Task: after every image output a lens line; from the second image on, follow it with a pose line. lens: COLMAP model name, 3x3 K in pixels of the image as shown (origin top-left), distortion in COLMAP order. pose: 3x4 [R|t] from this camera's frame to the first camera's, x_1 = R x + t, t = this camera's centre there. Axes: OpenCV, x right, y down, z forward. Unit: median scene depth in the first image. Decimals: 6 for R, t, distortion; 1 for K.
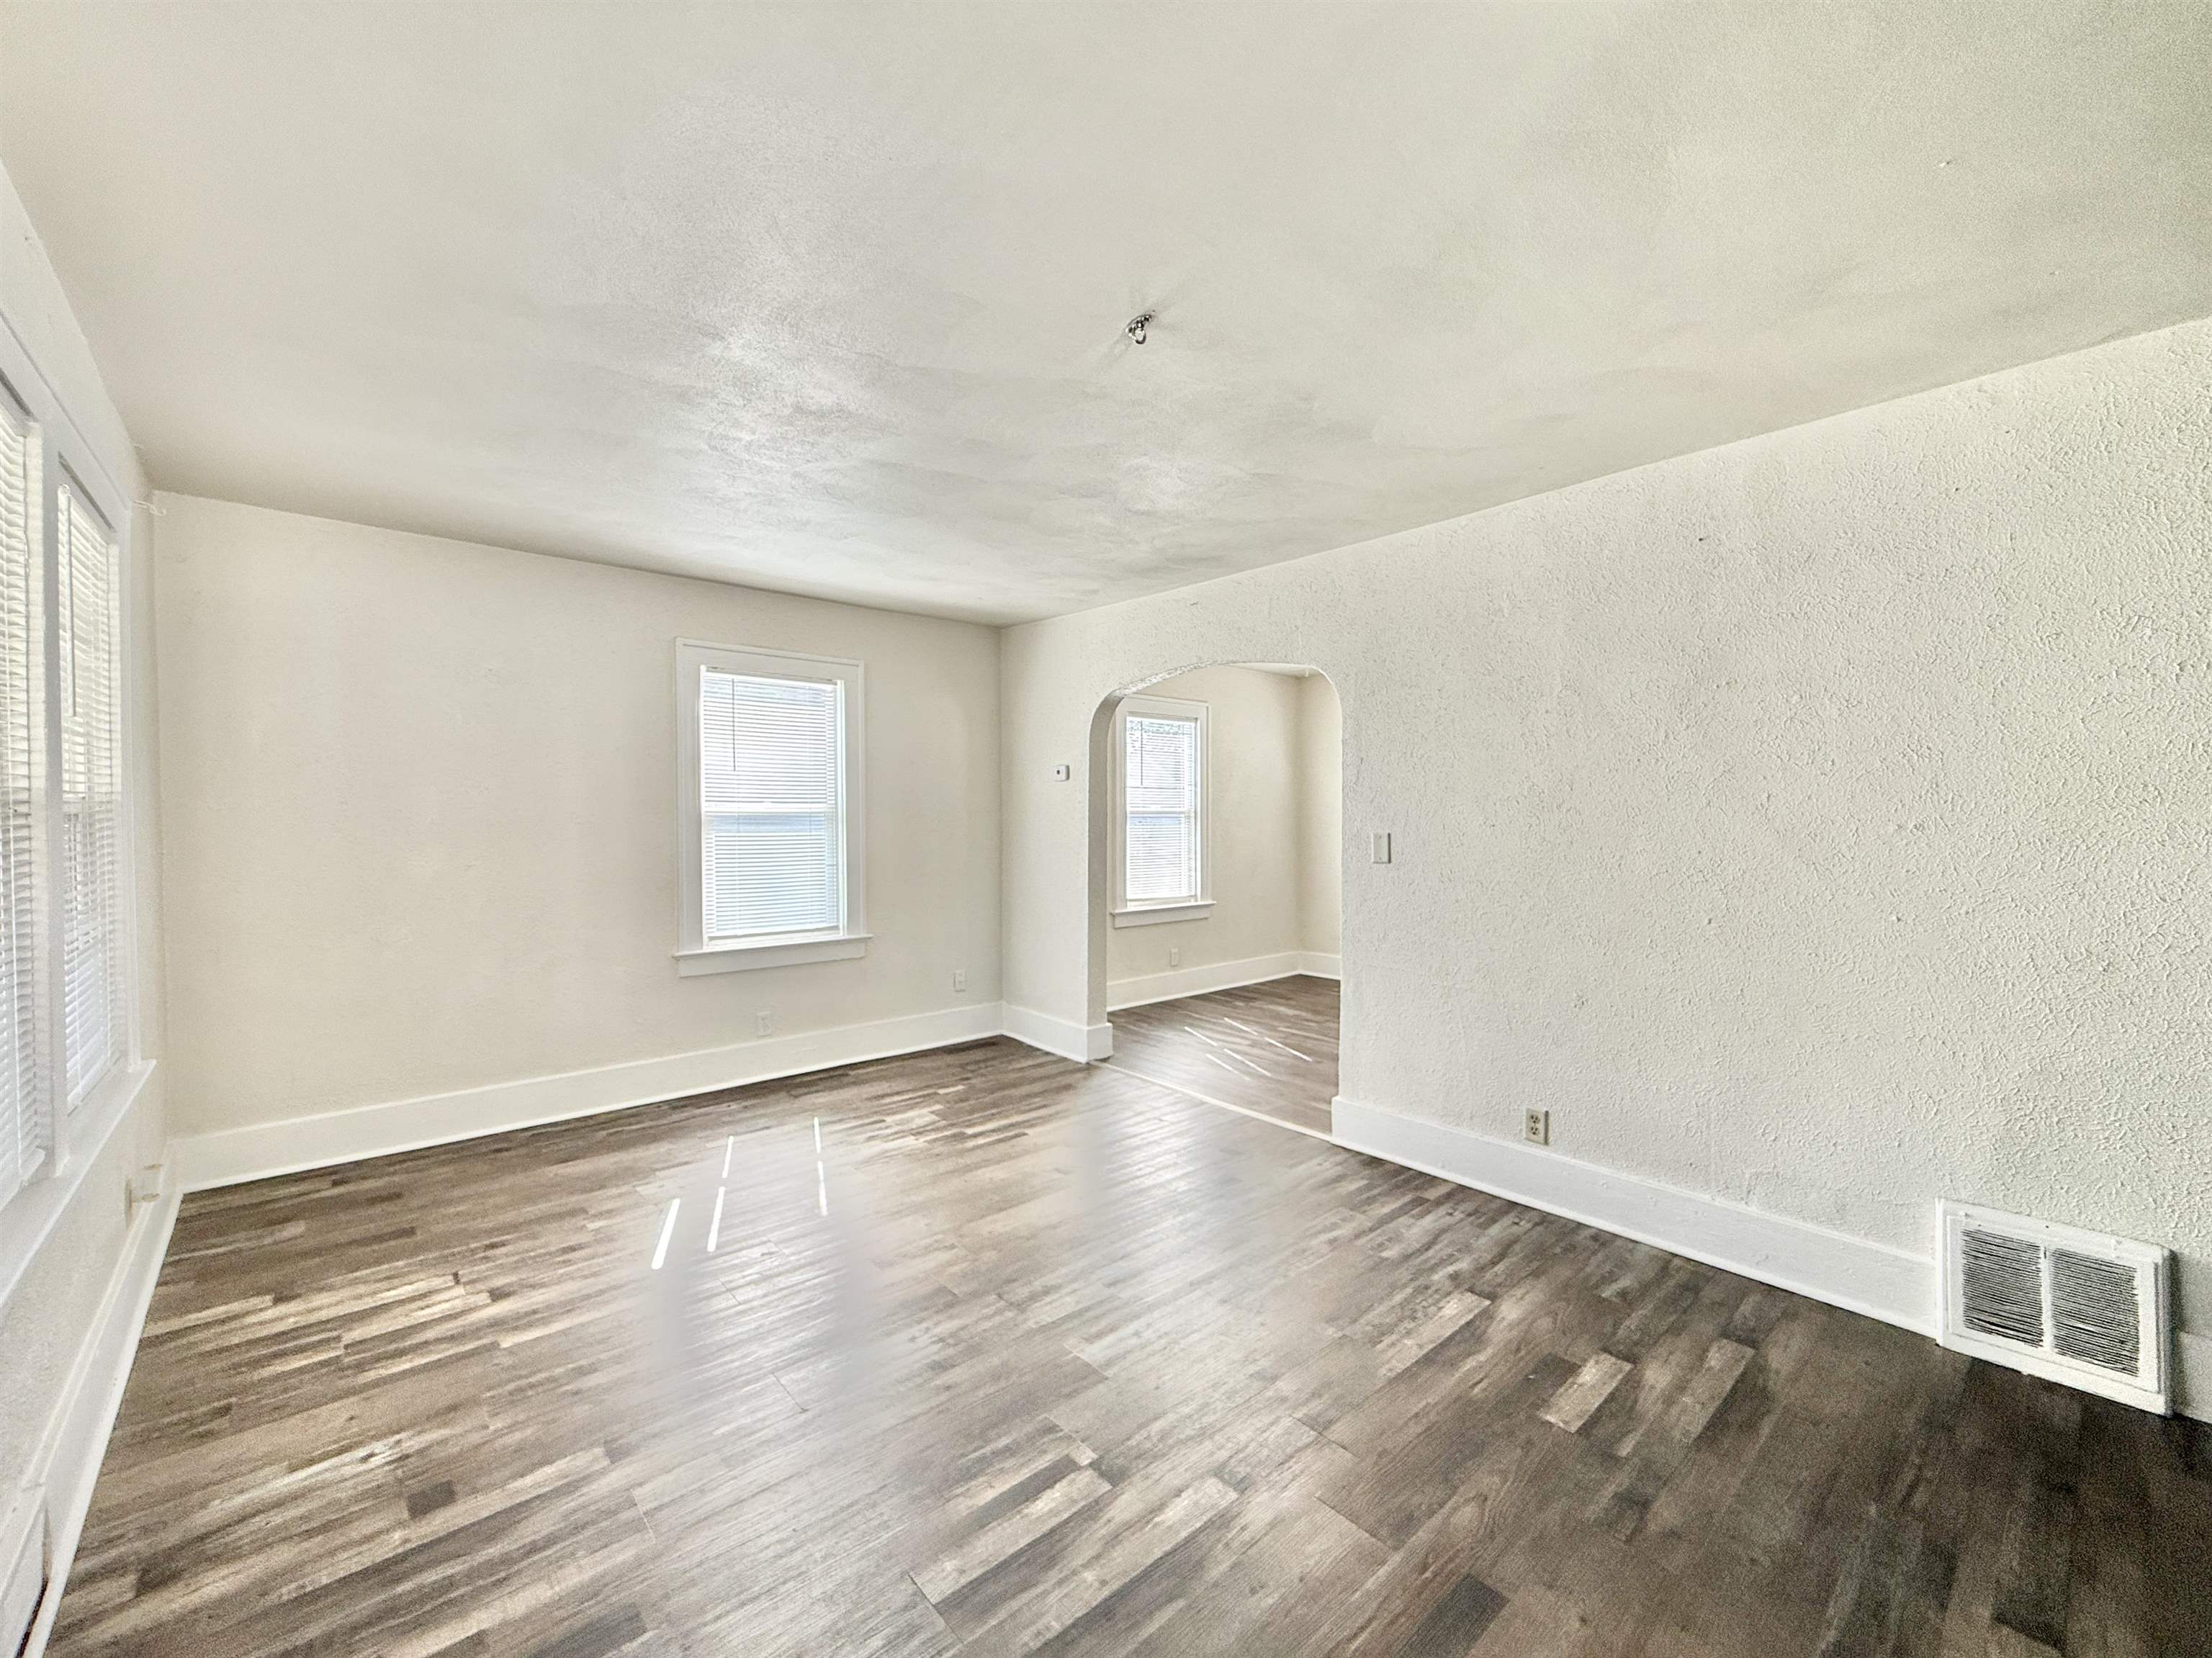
lens RADIAL K [[901.0, 0, 1096.8], [0, 901.0, 831.2], [0, 0, 1]] dist [-0.000167, 0.000142]
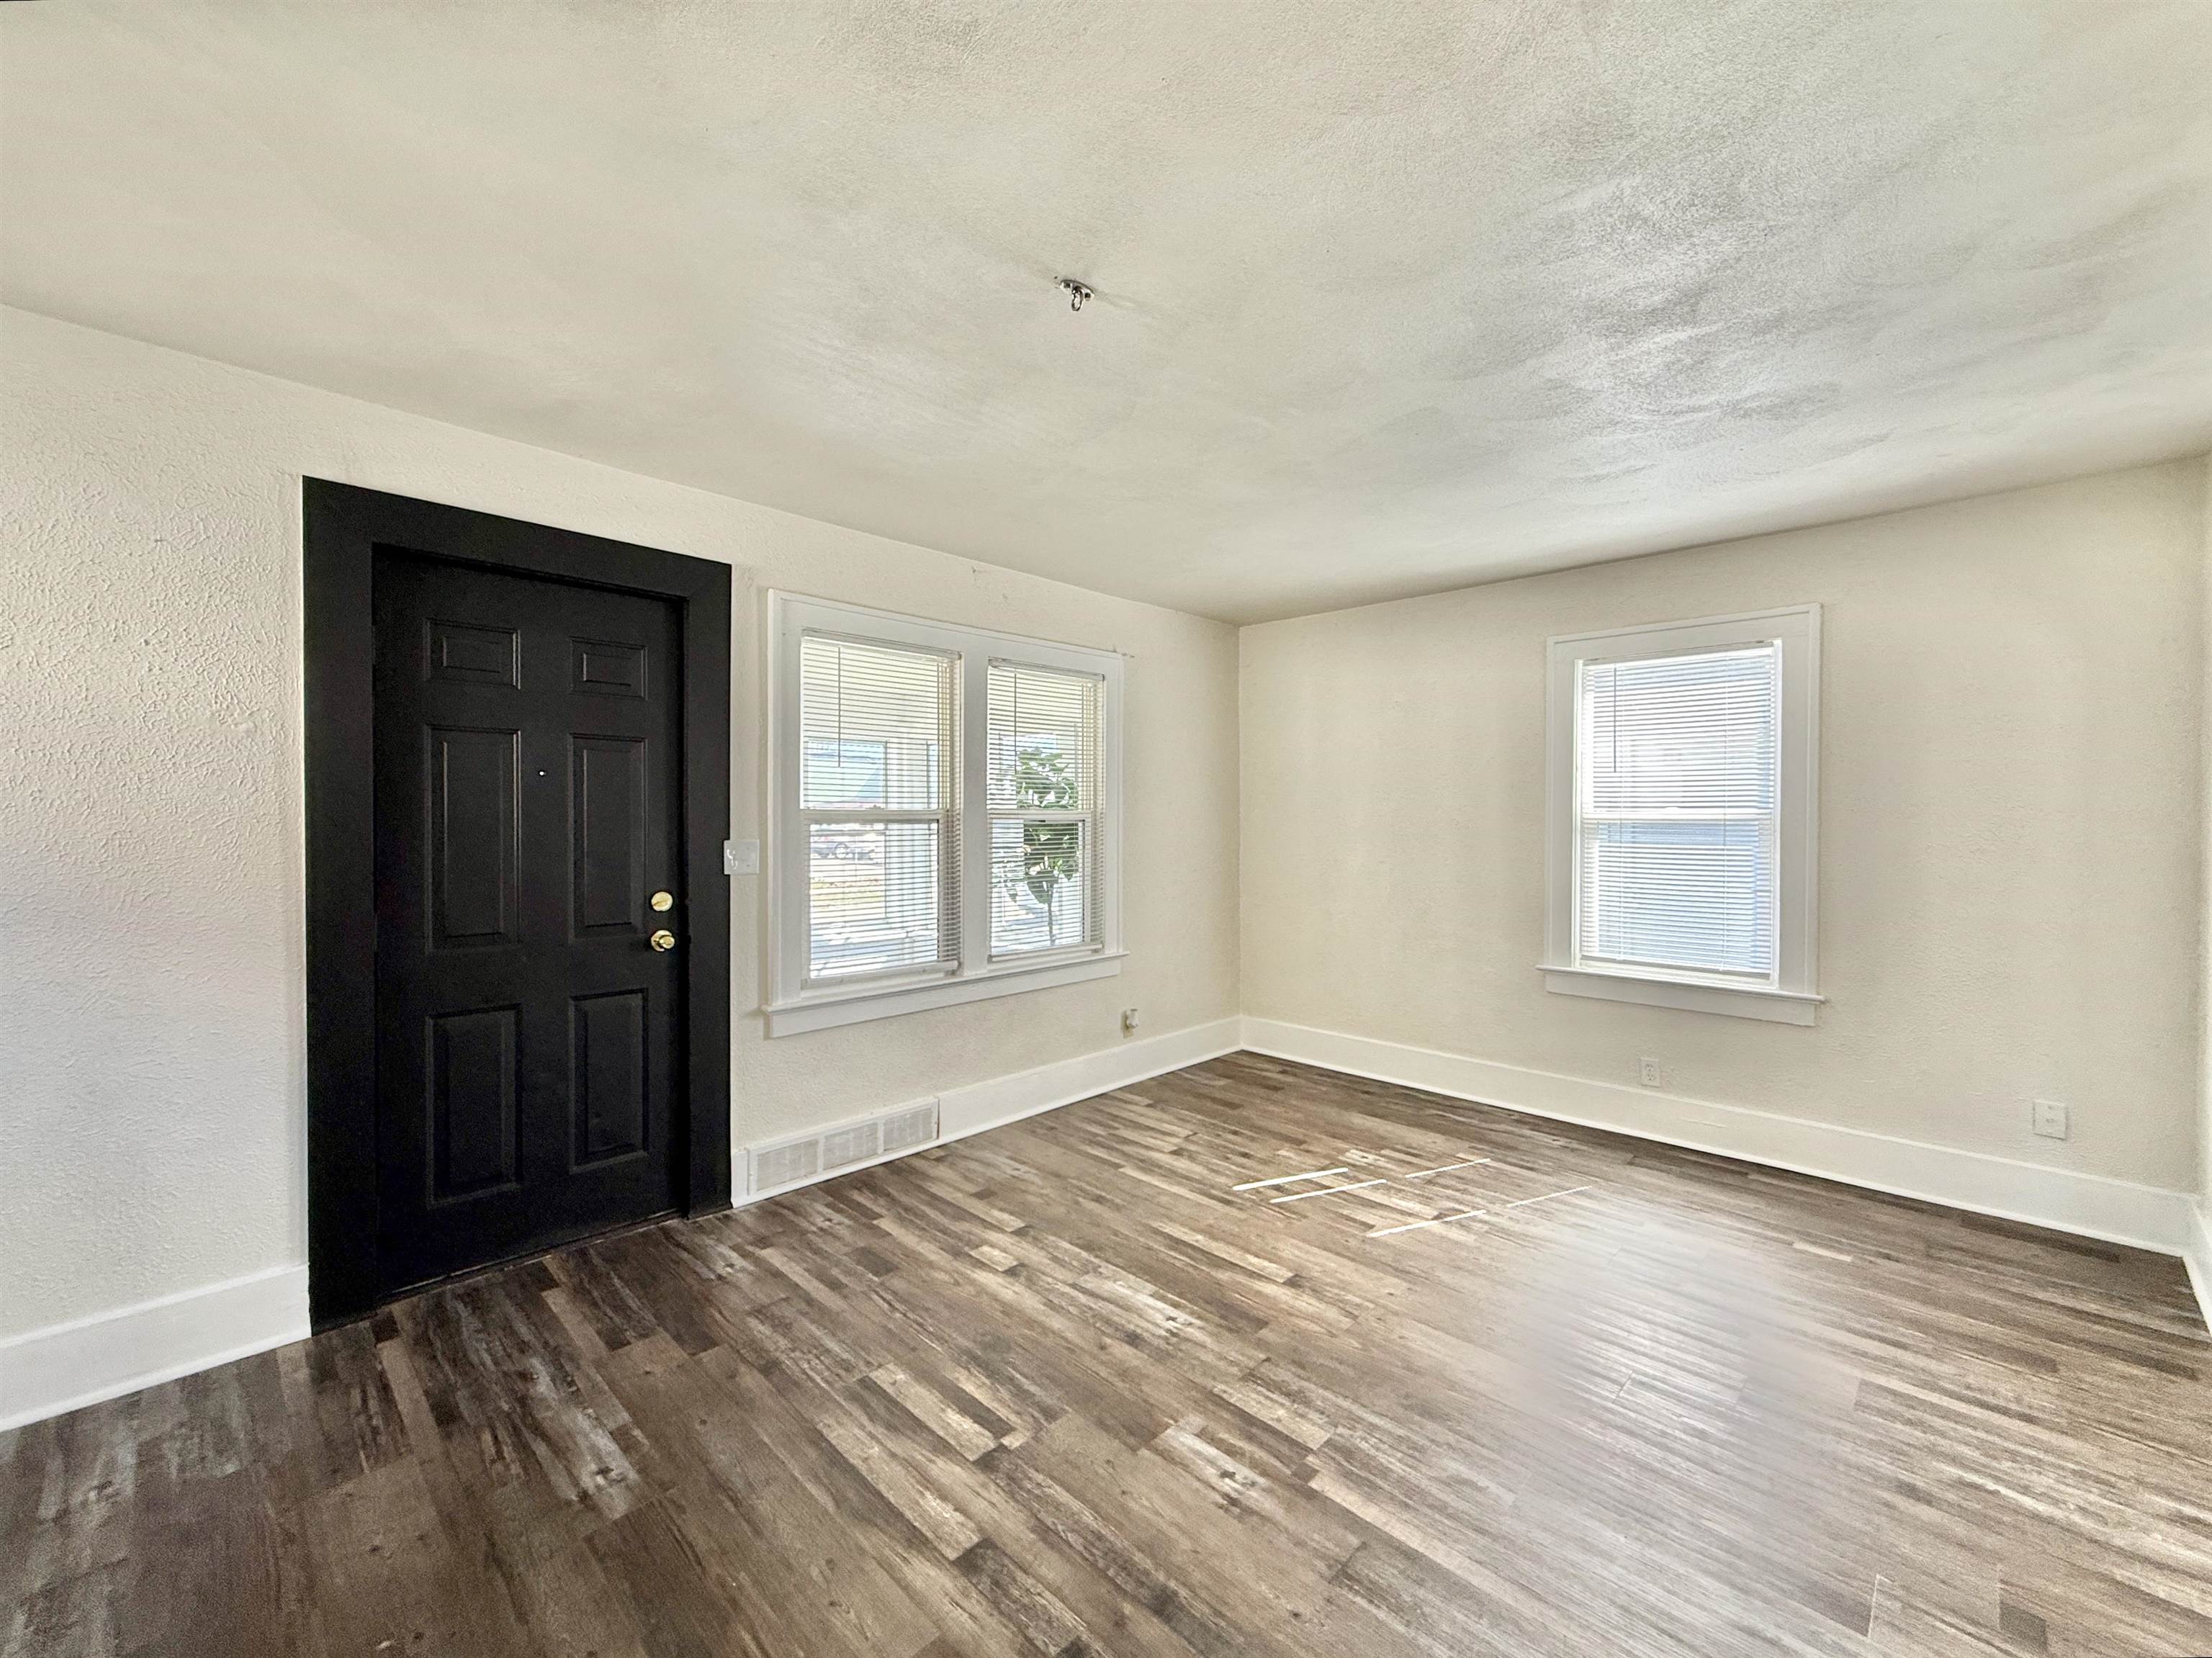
lens RADIAL K [[901.0, 0, 1096.8], [0, 901.0, 831.2], [0, 0, 1]] dist [-0.000167, 0.000142]
pose [[0.071493, 0.014875, -0.997330, 0.616091], [-0.022044, 0.999668, 0.013330, -0.014349], [0.997198, 0.021032, 0.071797, 0.609466]]
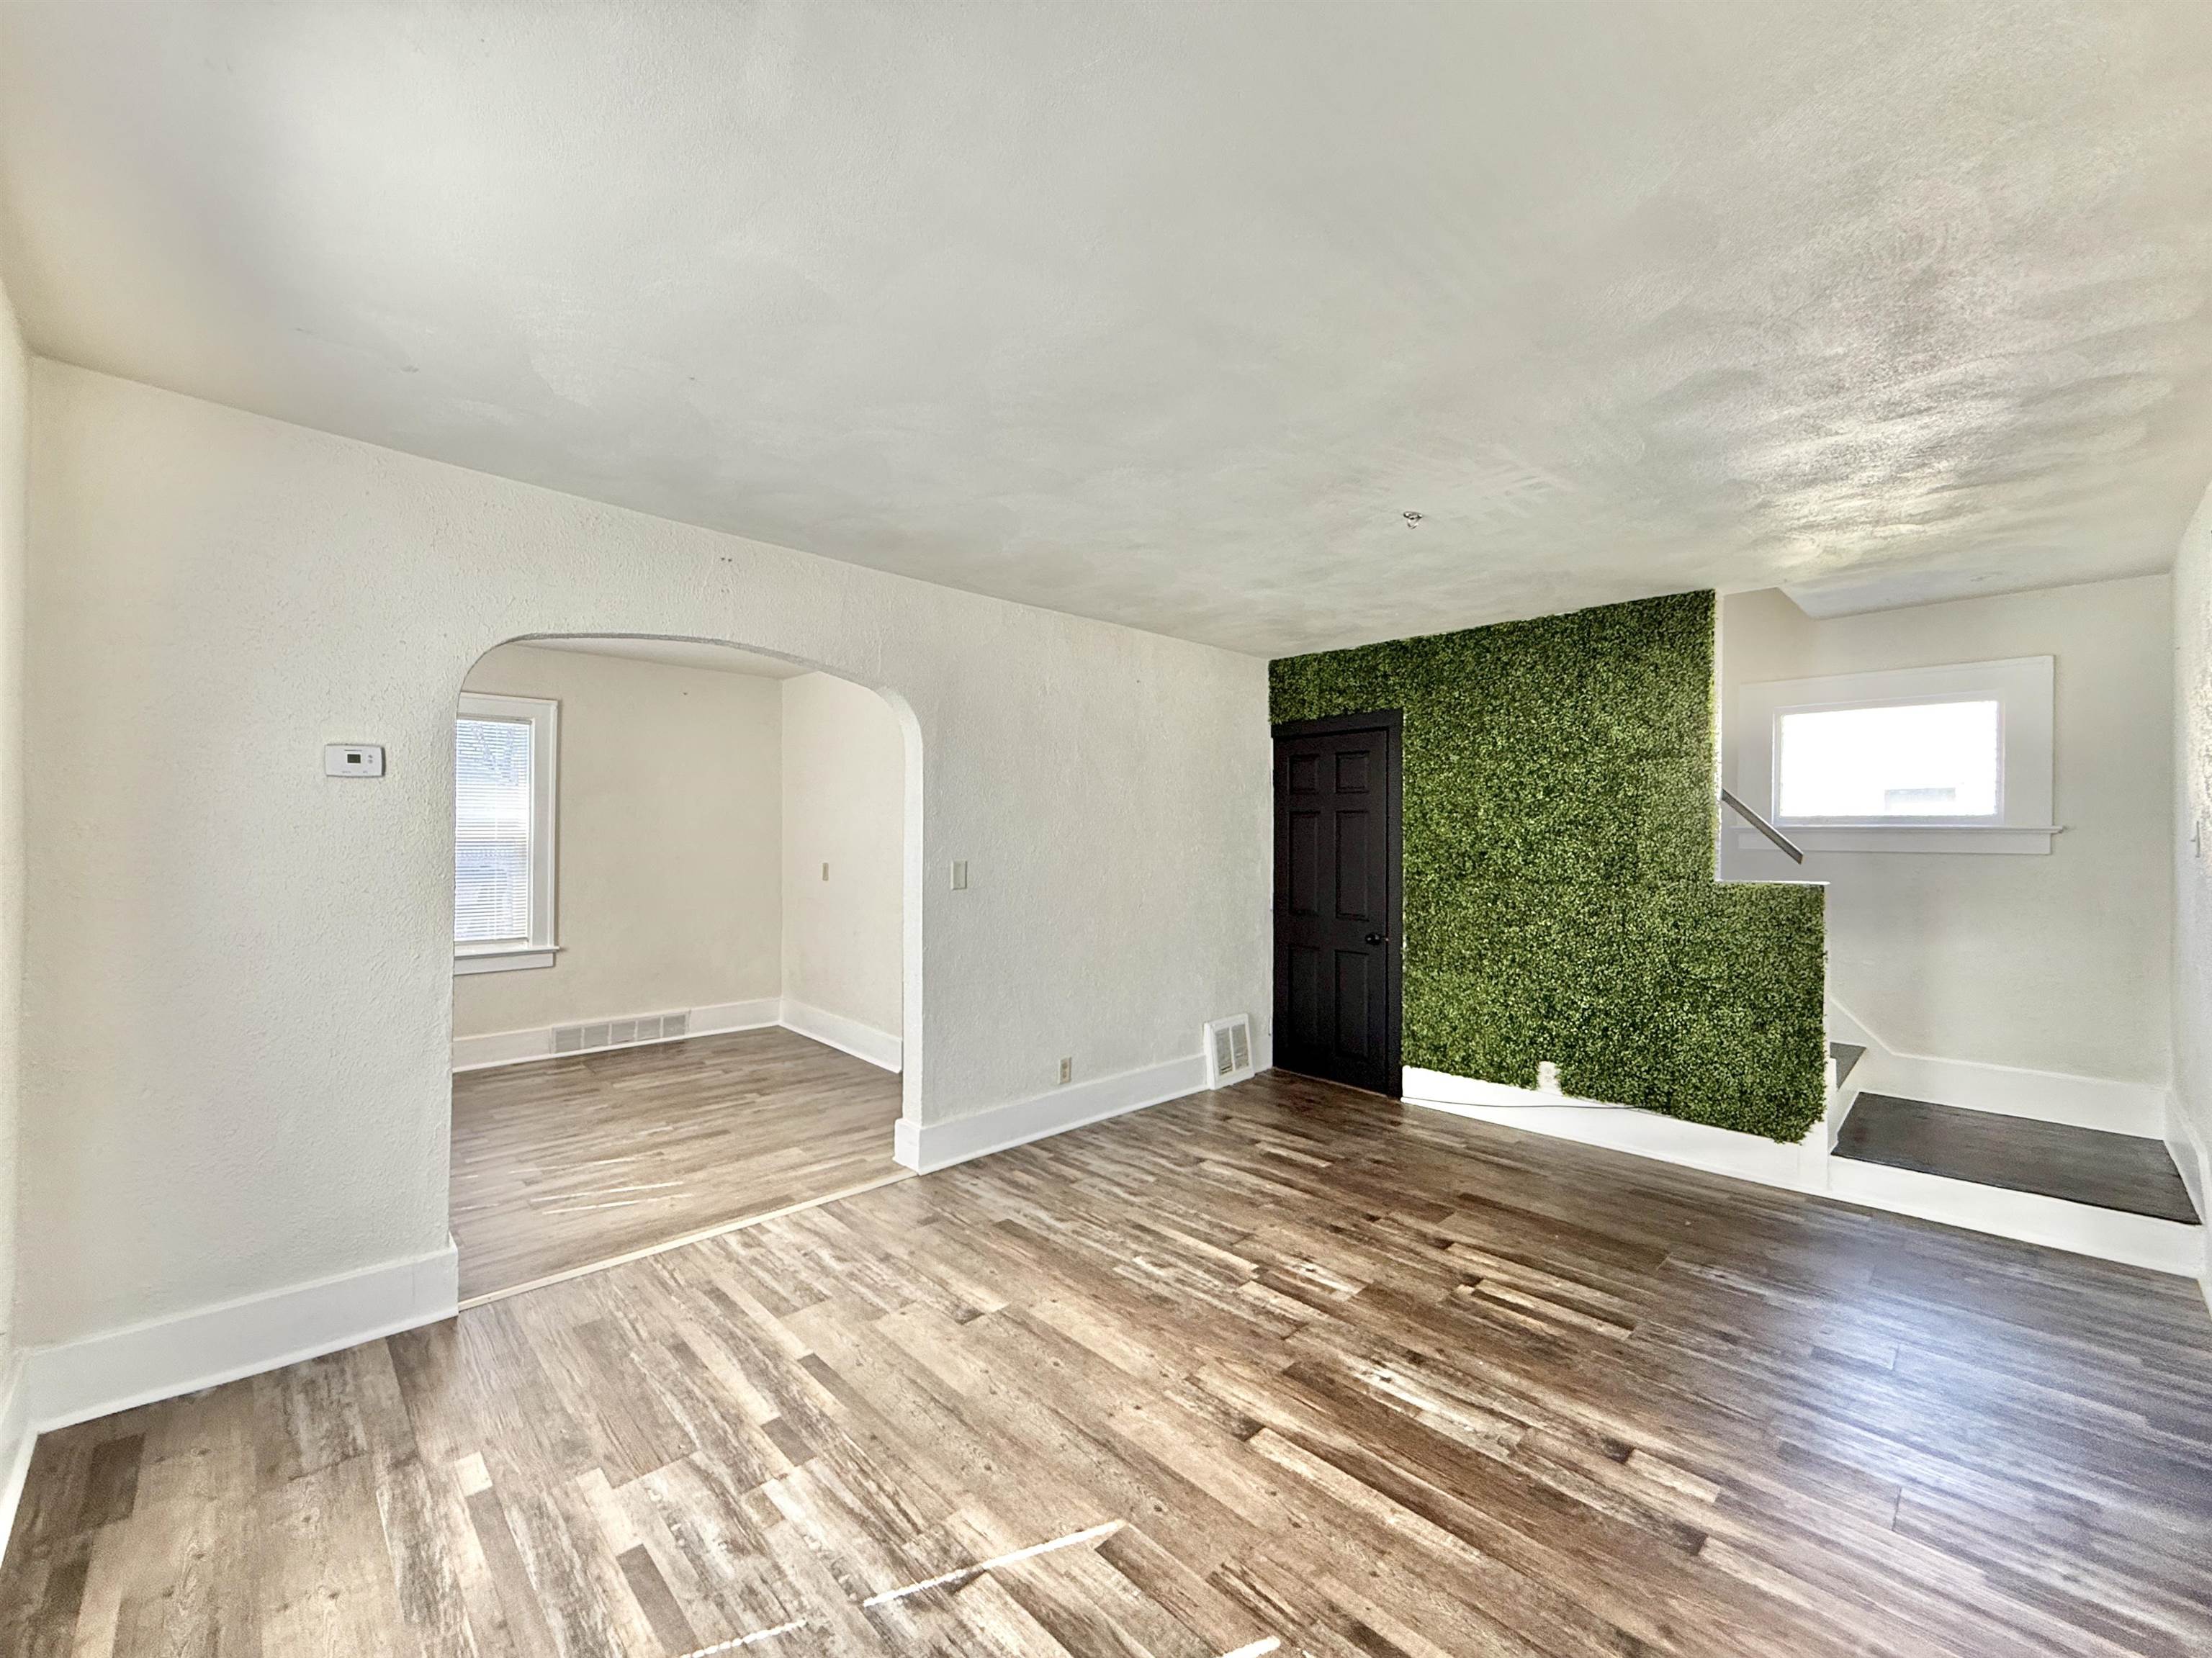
lens RADIAL K [[894.0, 0, 1096.1], [0, 894.0, 830.1], [0, 0, 1]] dist [0.000403, 0.000361]
pose [[-0.047283, 0.006628, 0.998860, -0.872473], [0.014176, 0.999882, -0.005964, -0.031192], [-0.998781, 0.013878, -0.047371, 1.003935]]
